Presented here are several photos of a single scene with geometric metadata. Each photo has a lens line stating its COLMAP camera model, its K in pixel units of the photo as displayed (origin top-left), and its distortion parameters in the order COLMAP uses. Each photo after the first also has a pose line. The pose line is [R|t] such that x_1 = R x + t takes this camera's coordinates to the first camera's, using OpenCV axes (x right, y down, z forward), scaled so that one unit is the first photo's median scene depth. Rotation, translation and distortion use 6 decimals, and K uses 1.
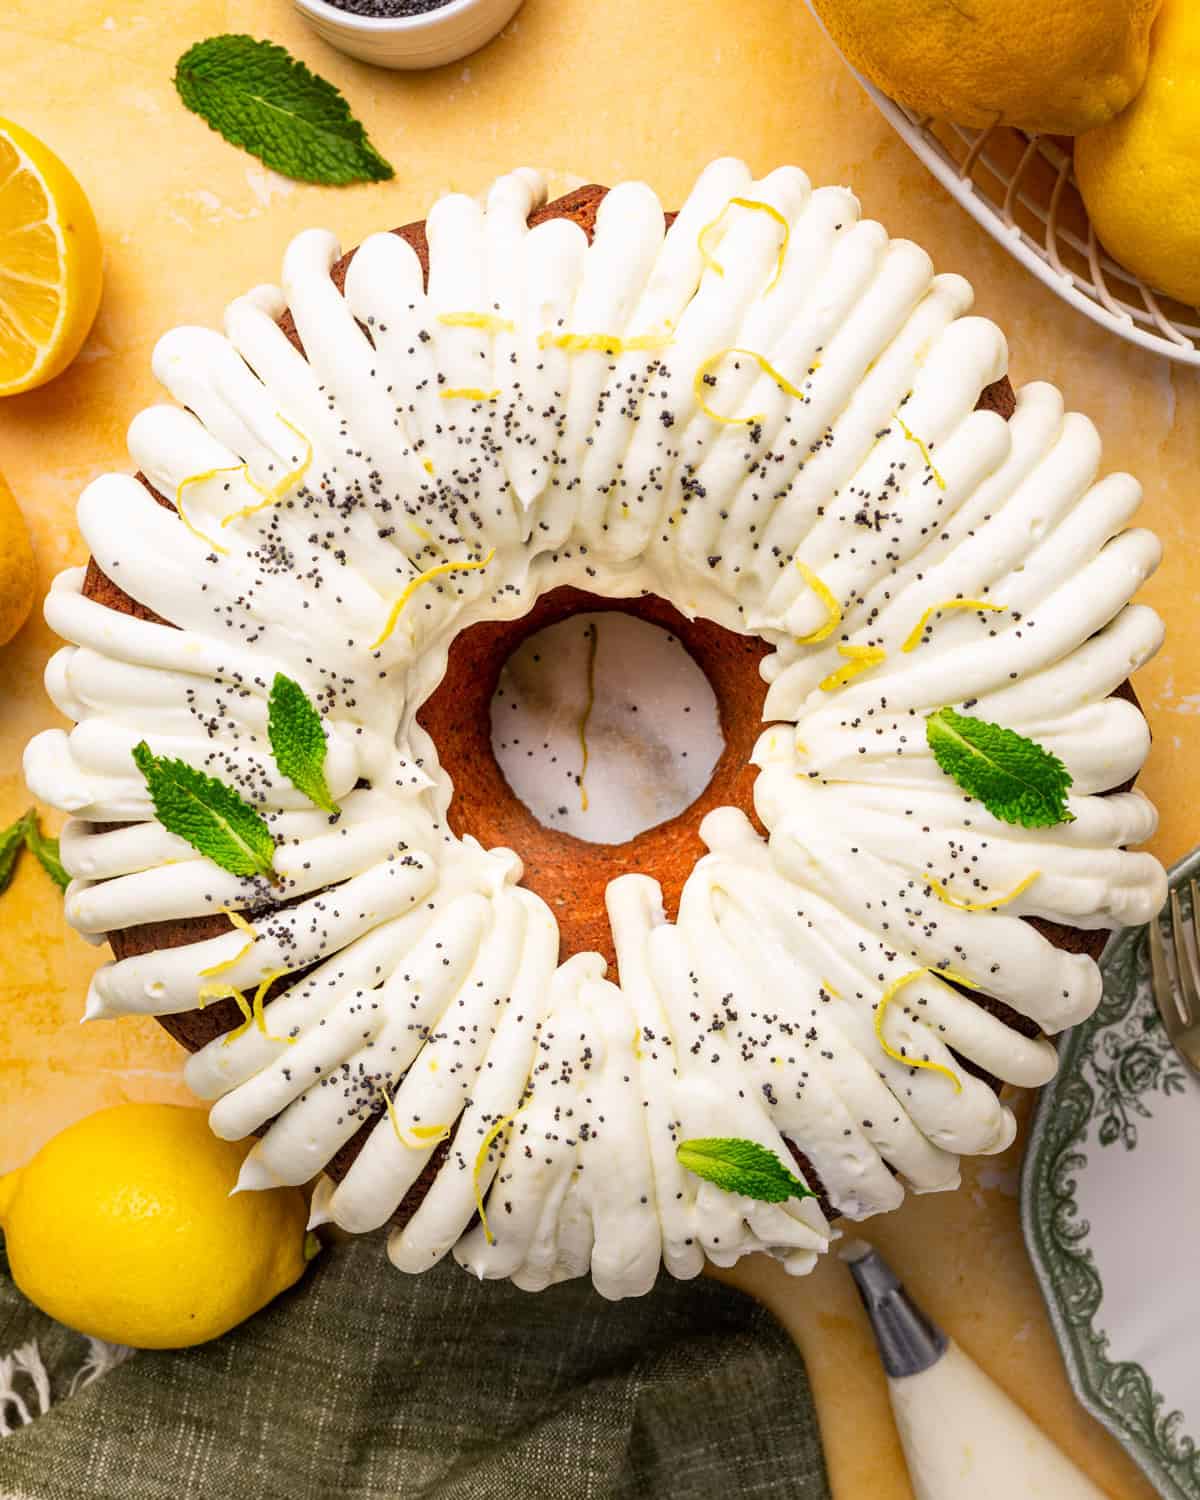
lens RADIAL K [[1327.7, 0, 600.0], [0, 1327.7, 750.0], [0, 0, 1]] dist [-0.011663, -0.001970]
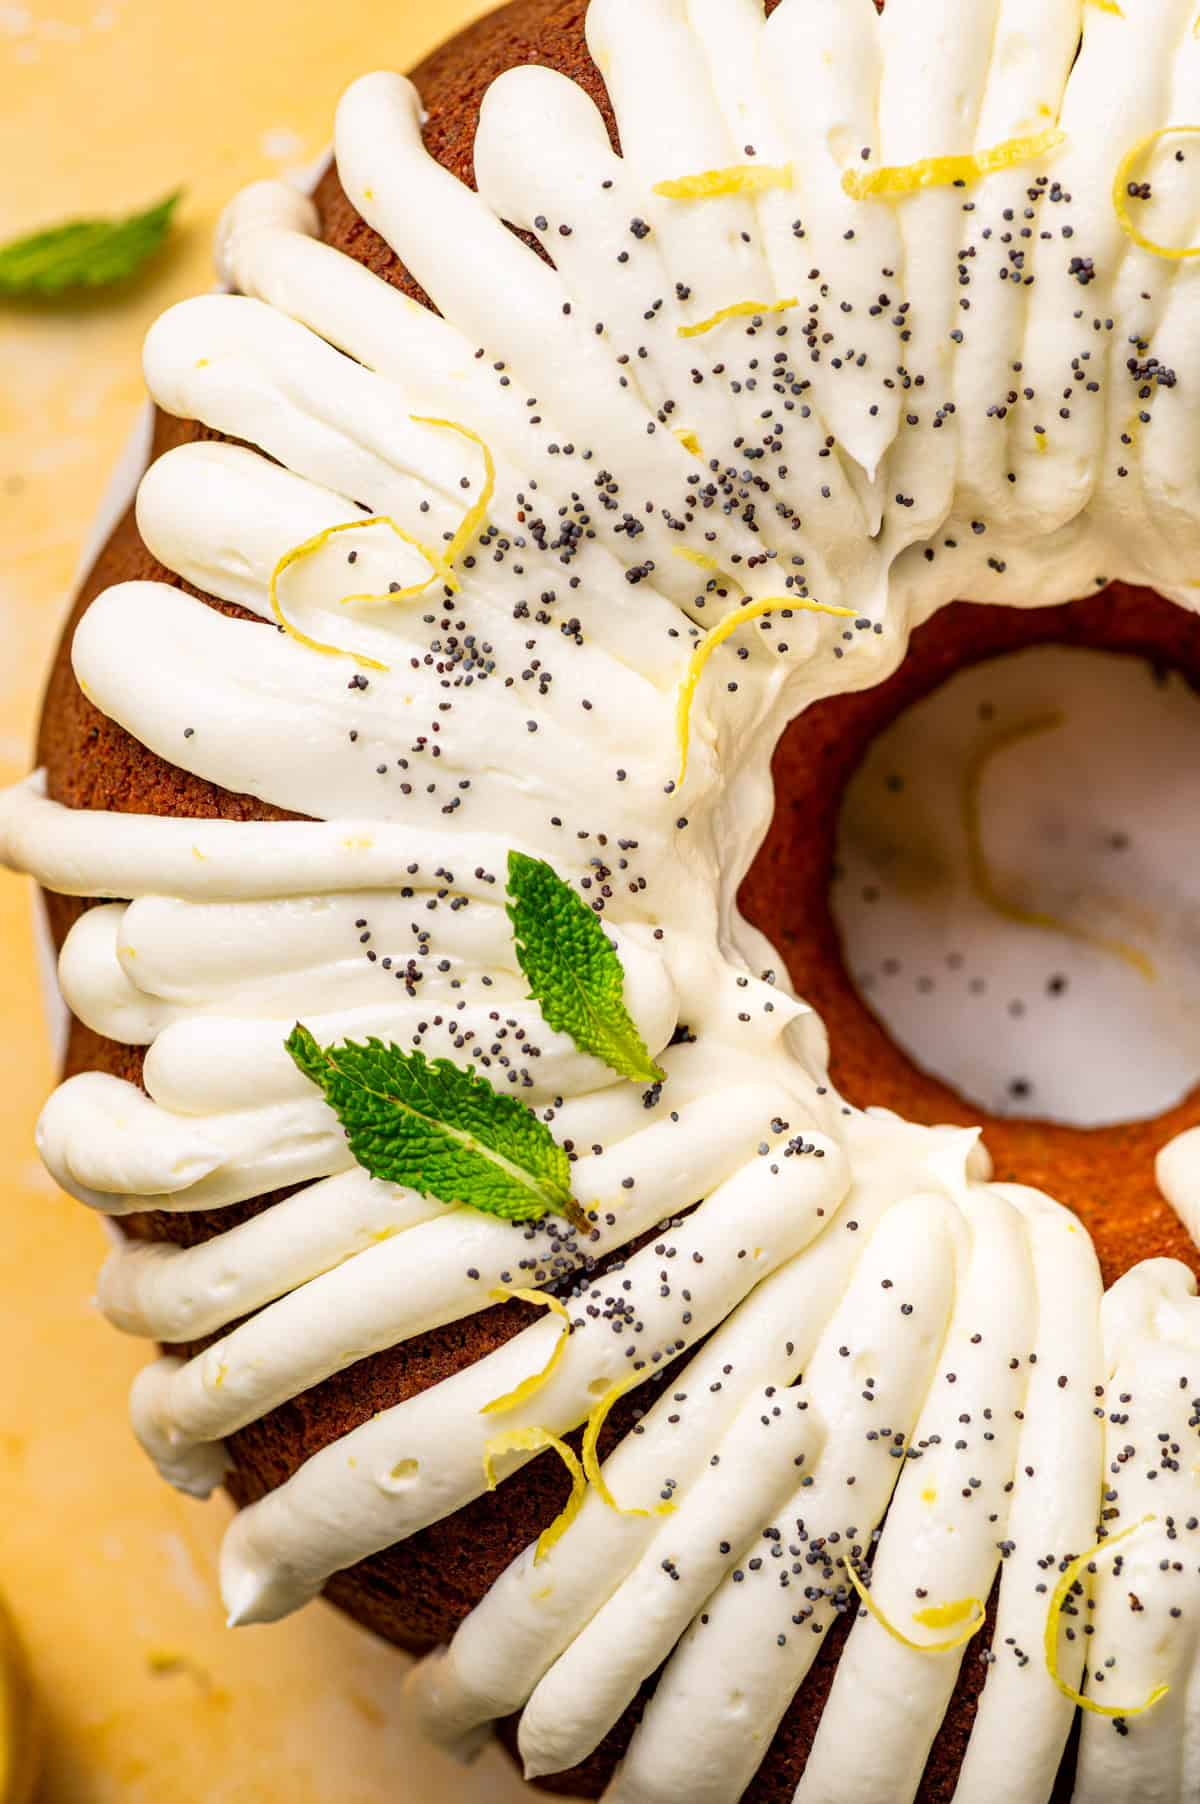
lens RADIAL K [[5276.5, 0, 600.0], [0, 5276.5, 902.0], [0, 0, 1]] dist [-0.100547, 0.795969]
pose [[0.974085, -0.223434, -0.035139, -0.128928], [0.218652, 0.969979, -0.106453, 0.205955], [0.057870, 0.096011, 0.993697, -1.209841]]
